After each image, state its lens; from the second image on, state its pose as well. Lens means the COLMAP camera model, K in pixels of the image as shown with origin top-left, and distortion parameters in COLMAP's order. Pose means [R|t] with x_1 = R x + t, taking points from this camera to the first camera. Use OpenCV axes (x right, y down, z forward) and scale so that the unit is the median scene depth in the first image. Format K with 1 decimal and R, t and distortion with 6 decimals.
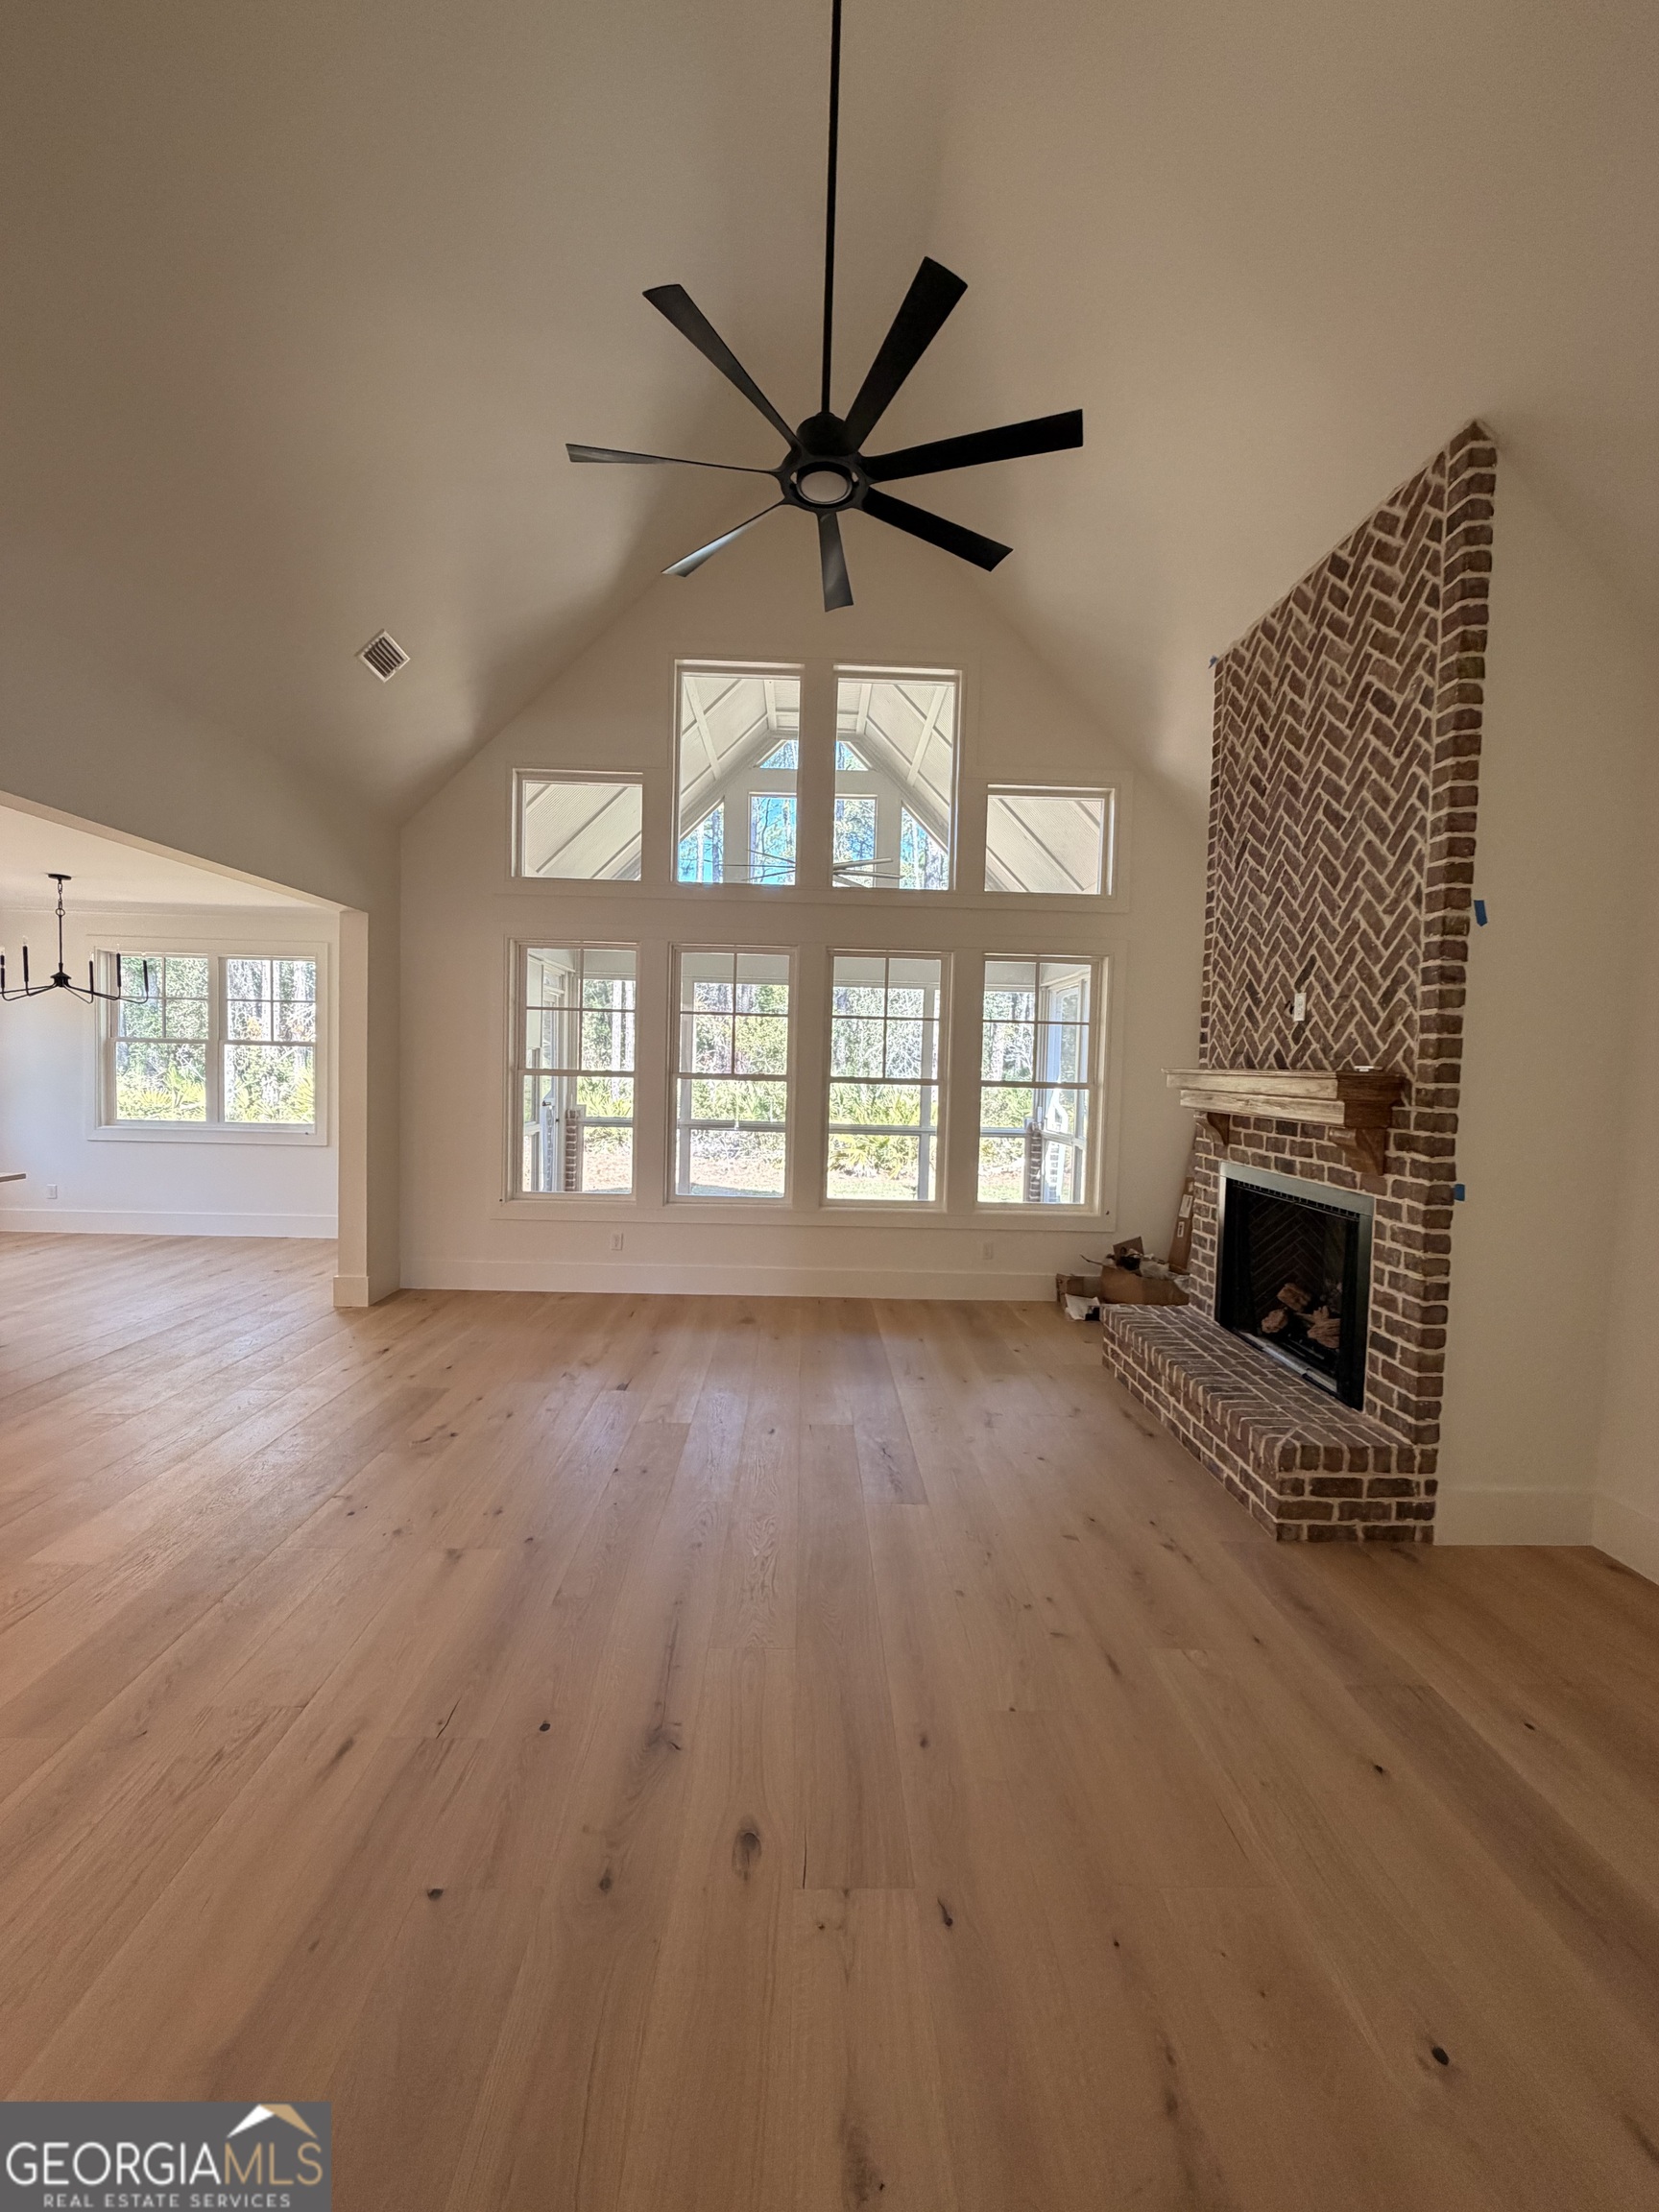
lens RADIAL K [[883.1, 0, 824.8], [0, 883.1, 1103.1], [0, 0, 1]] dist [0.000801, -0.000412]
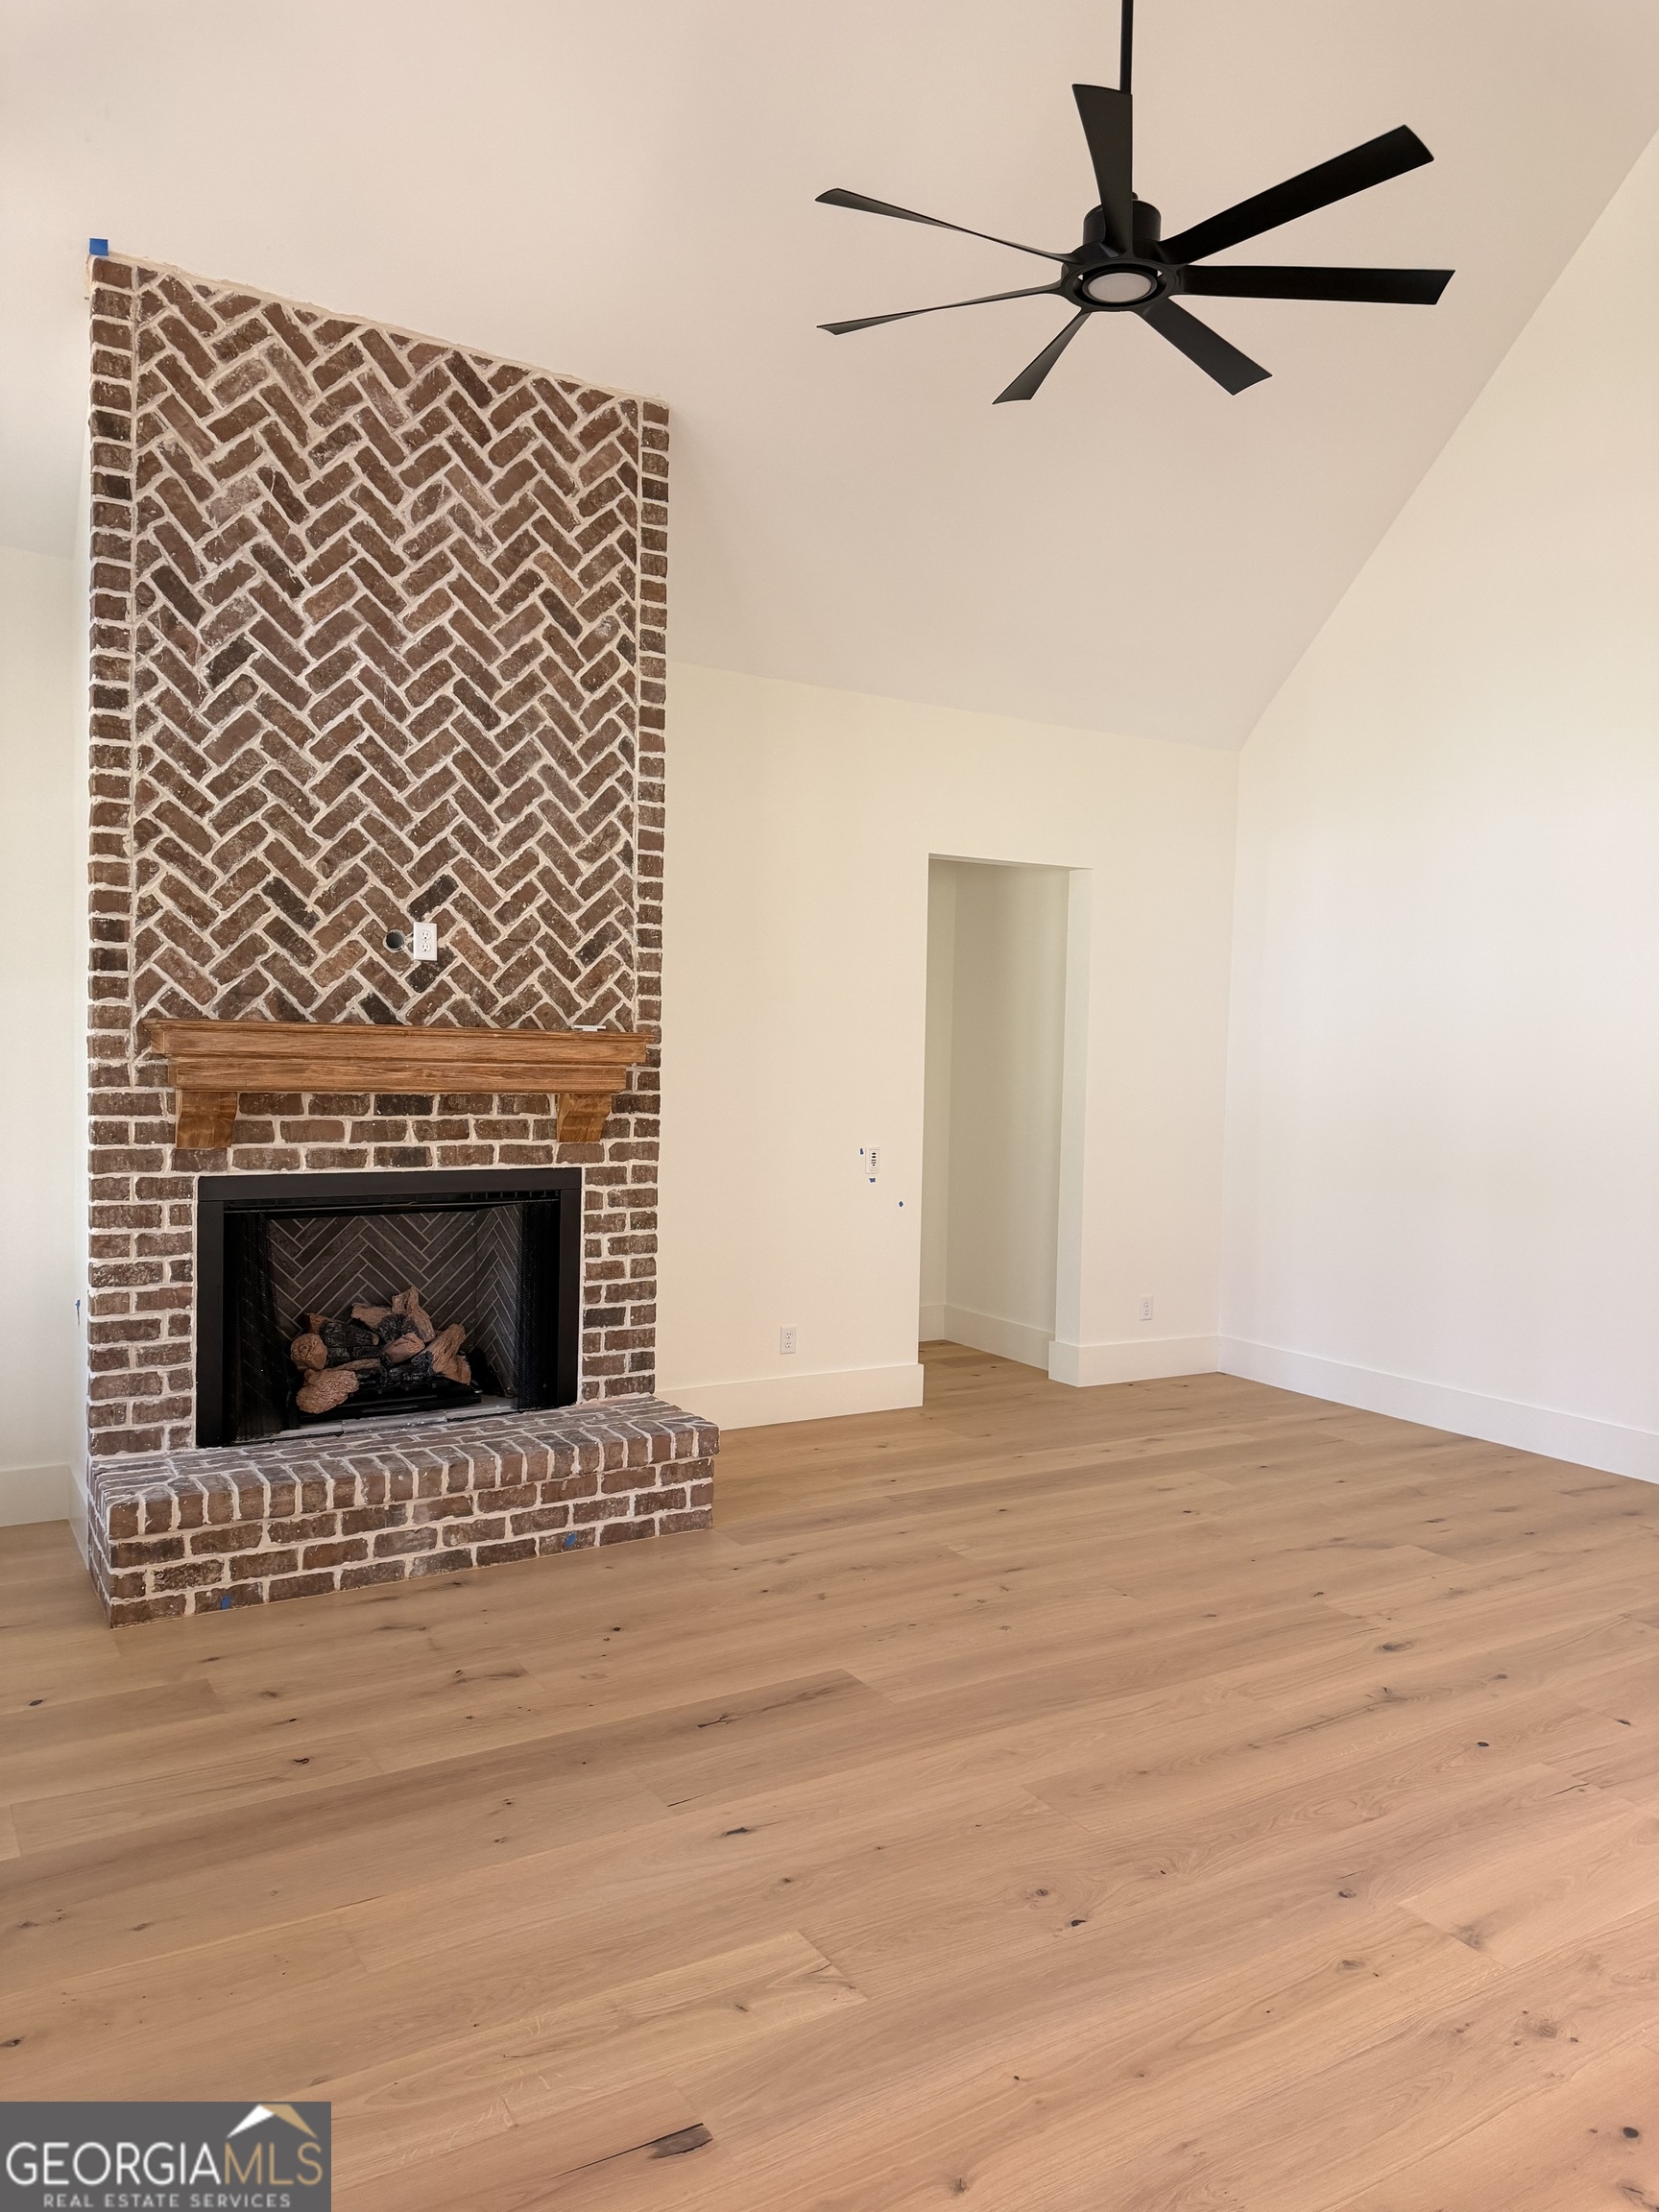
lens RADIAL K [[1551.4, 0, 835.1], [0, 1551.4, 1102.7], [0, 0, 1]] dist [0.056195, -0.025853]
pose [[-0.506387, -0.082579, 0.858343, -0.871455], [-0.007149, 0.995772, 0.091583, -0.107760], [-0.862277, 0.040240, -0.504836, 1.538107]]
